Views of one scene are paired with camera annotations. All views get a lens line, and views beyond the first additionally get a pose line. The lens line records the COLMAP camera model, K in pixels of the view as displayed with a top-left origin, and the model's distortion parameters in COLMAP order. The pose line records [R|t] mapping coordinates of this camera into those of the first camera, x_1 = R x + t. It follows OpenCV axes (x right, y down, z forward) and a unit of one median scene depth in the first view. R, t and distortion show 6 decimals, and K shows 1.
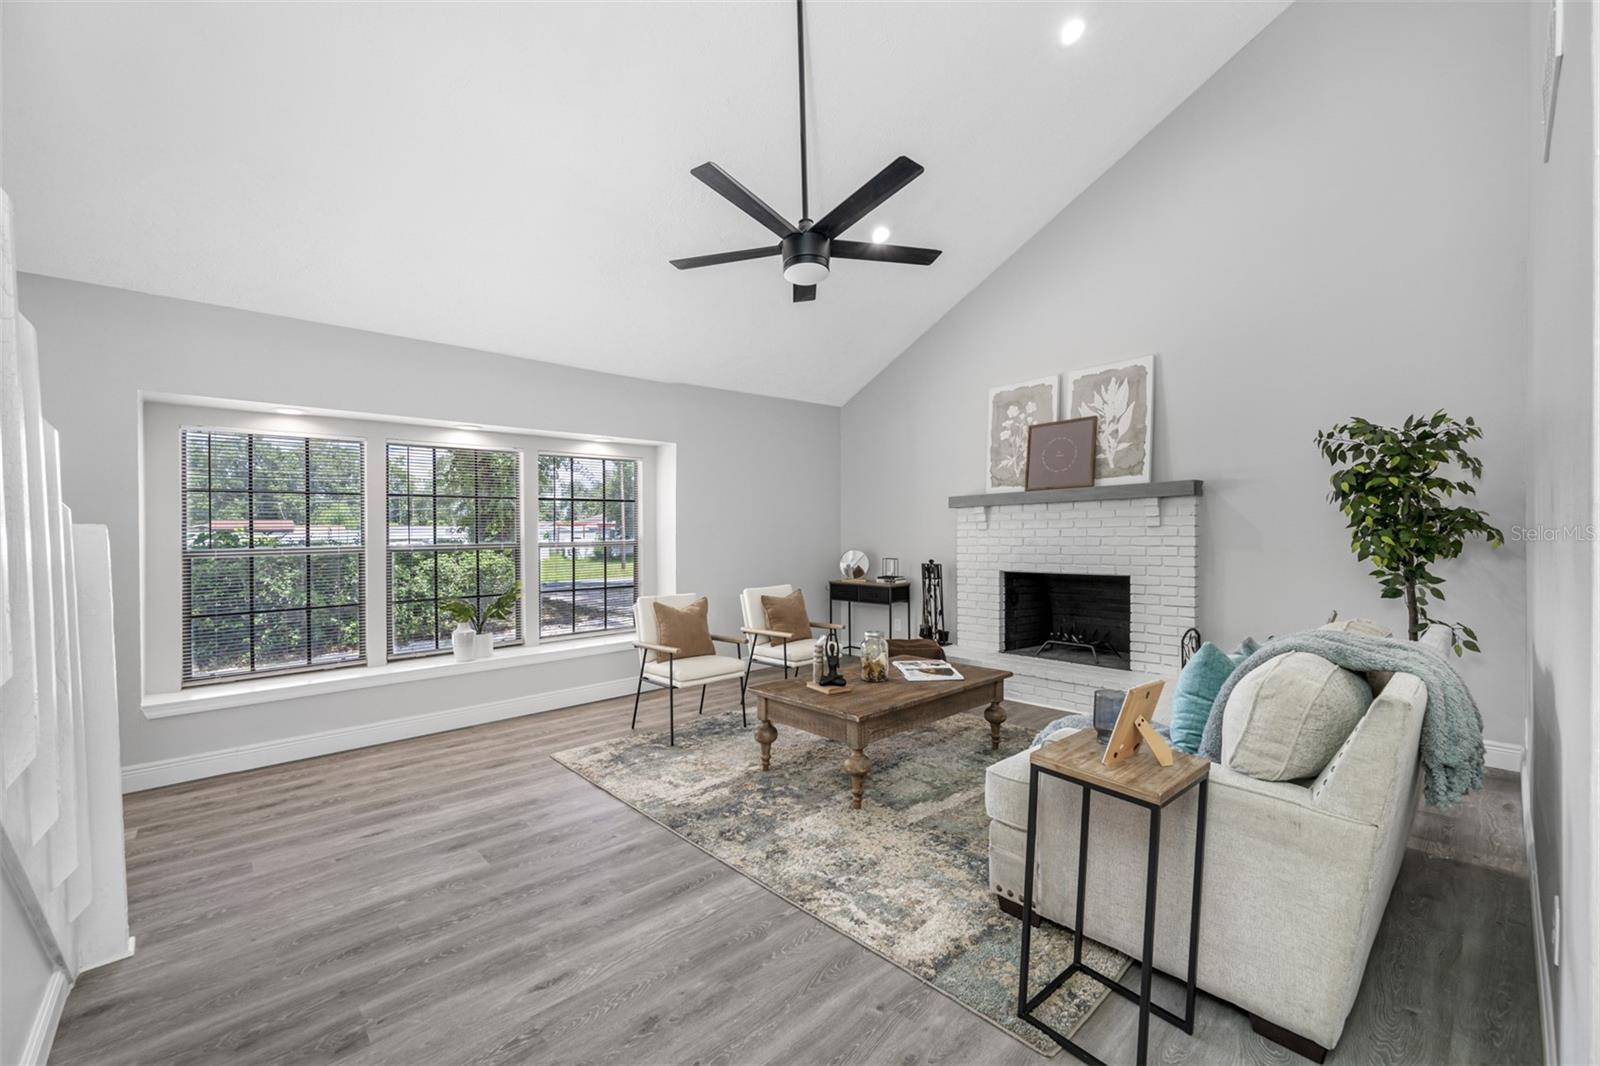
lens RADIAL K [[639.0, 0, 796.5], [0, 639.0, 536.0], [0, 0, 1]] dist [-0.000699, -0.000024]
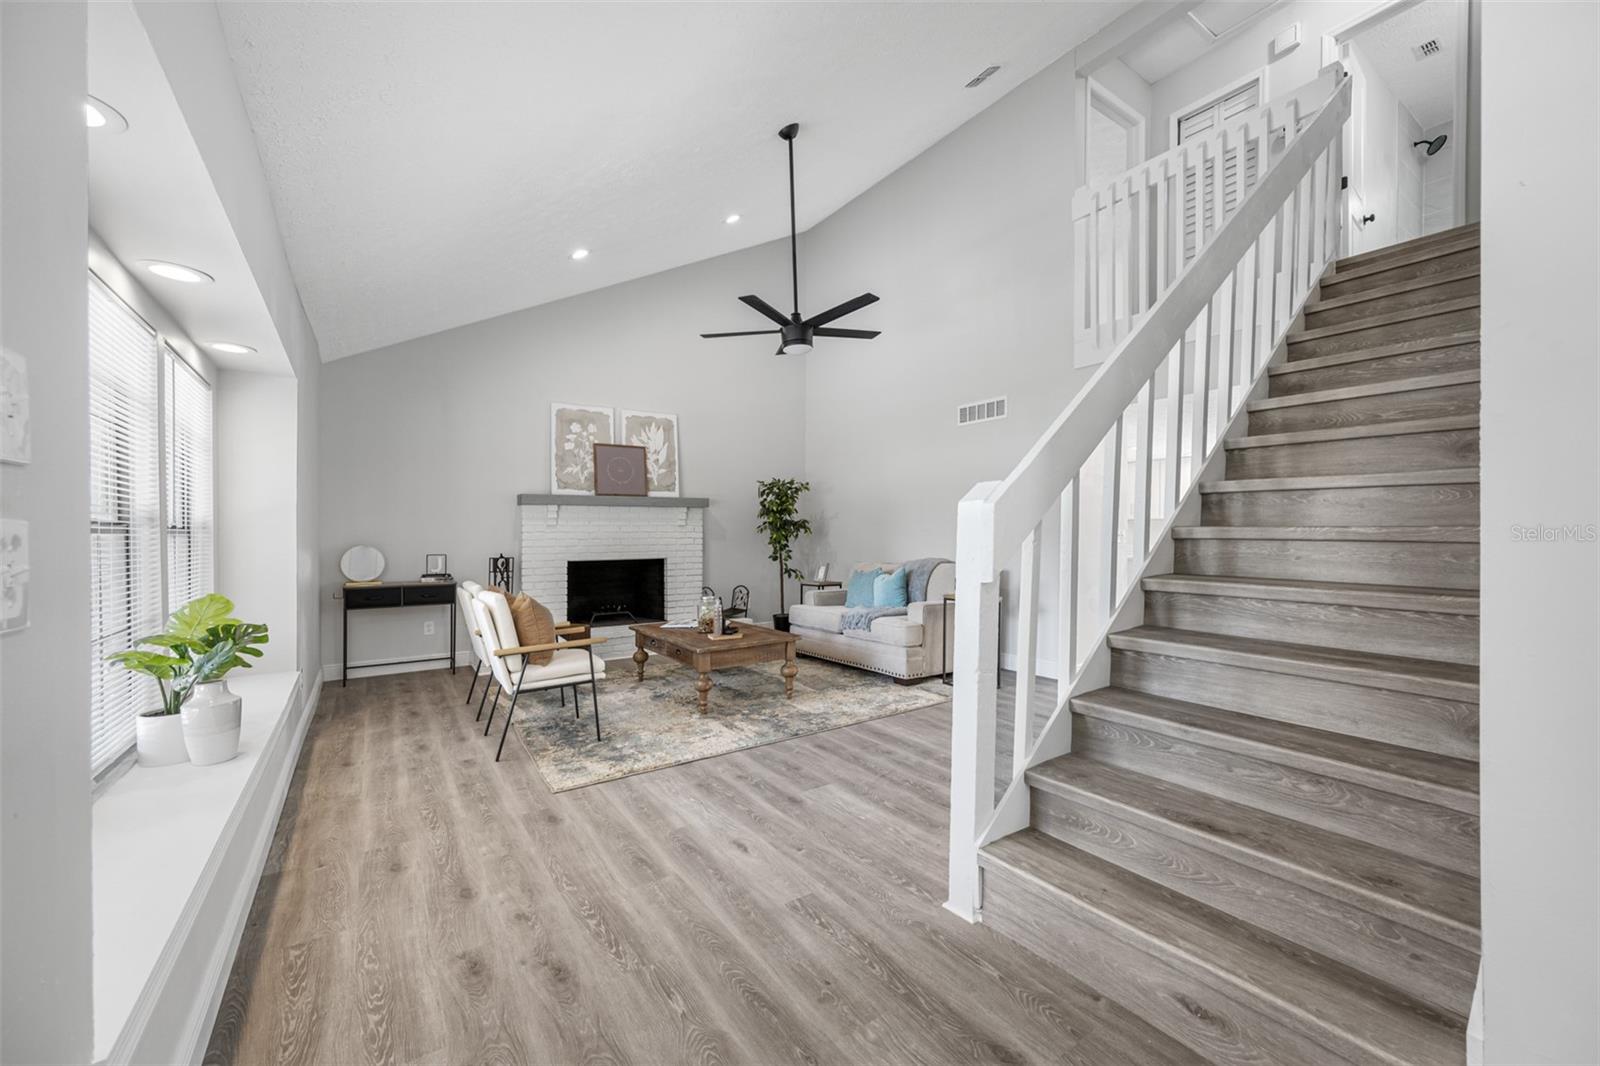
lens RADIAL K [[639.0, 0, 796.5], [0, 639.0, 536.0], [0, 0, 1]] dist [-0.000699, -0.000024]
pose [[0.142158, 0.014934, 0.989731, -0.960848], [0.007480, 0.999841, -0.016161, 0.038588], [-0.989816, 0.009701, 0.142024, 0.507433]]
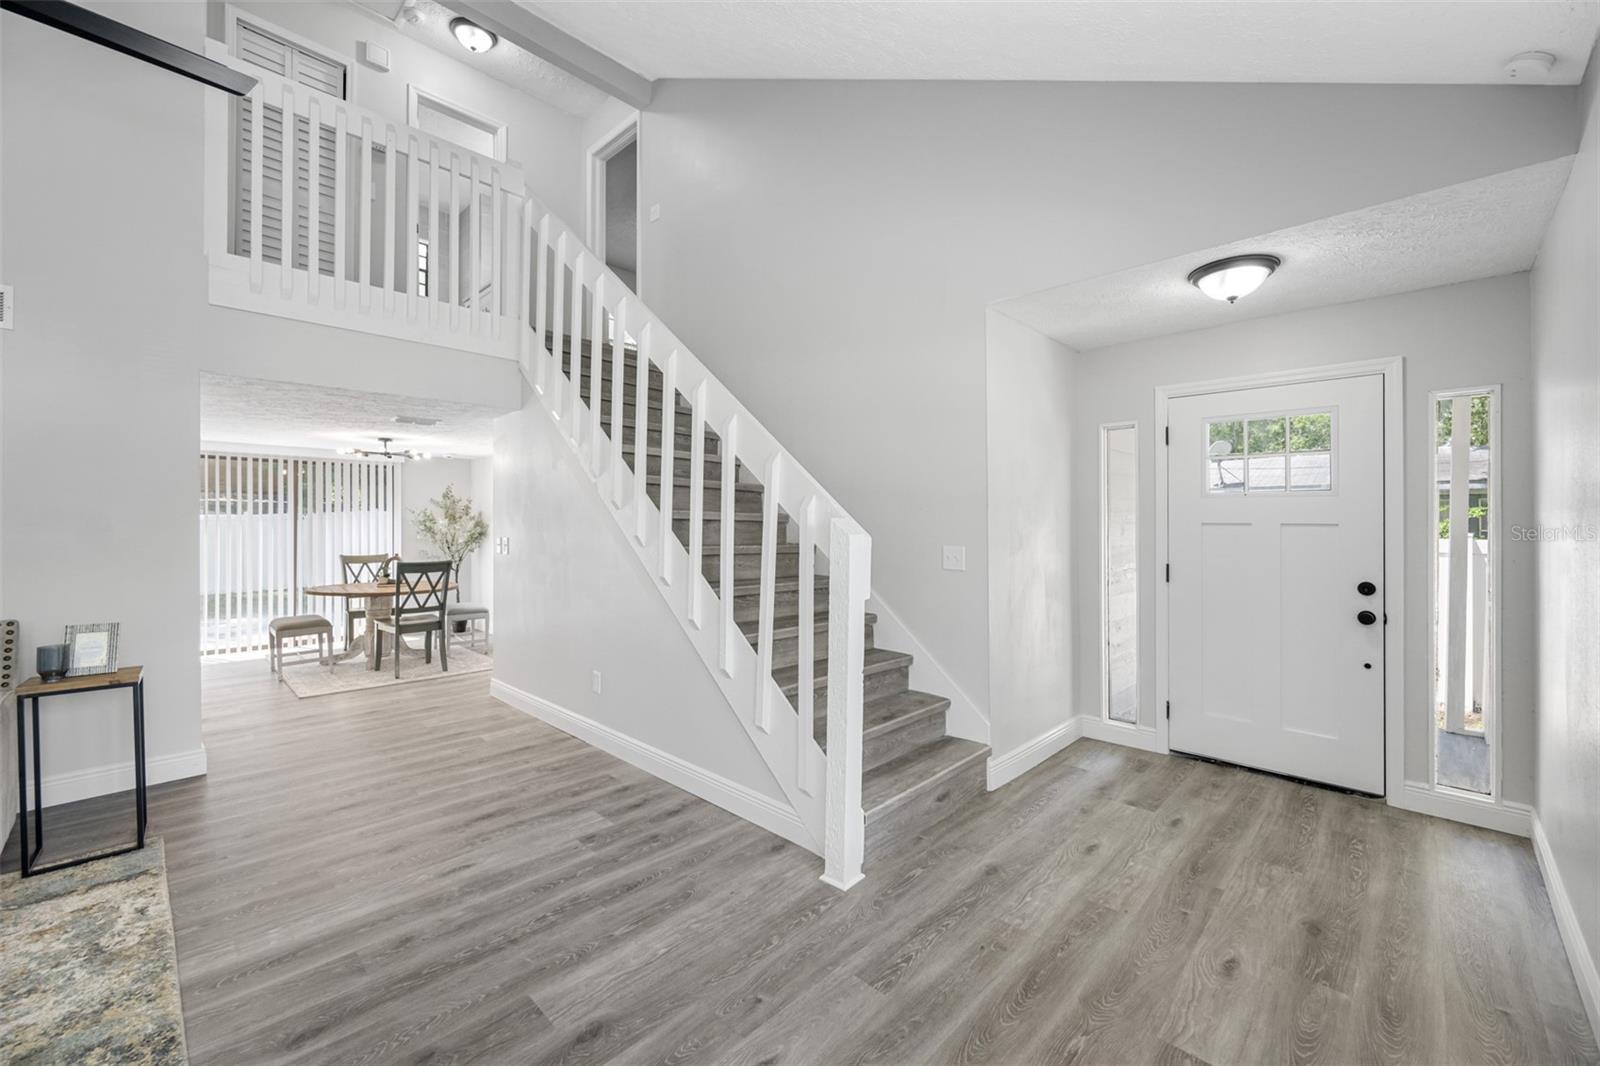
lens RADIAL K [[635.3, 0, 810.5], [0, 635.3, 520.2], [0, 0, 1]] dist [-0.000025, 0.000069]
pose [[-0.996869, 0.012997, -0.078000, -0.424315], [0.013080, 0.999914, -0.000552, -0.004870], [0.077986, -0.001570, -0.996953, 0.985527]]
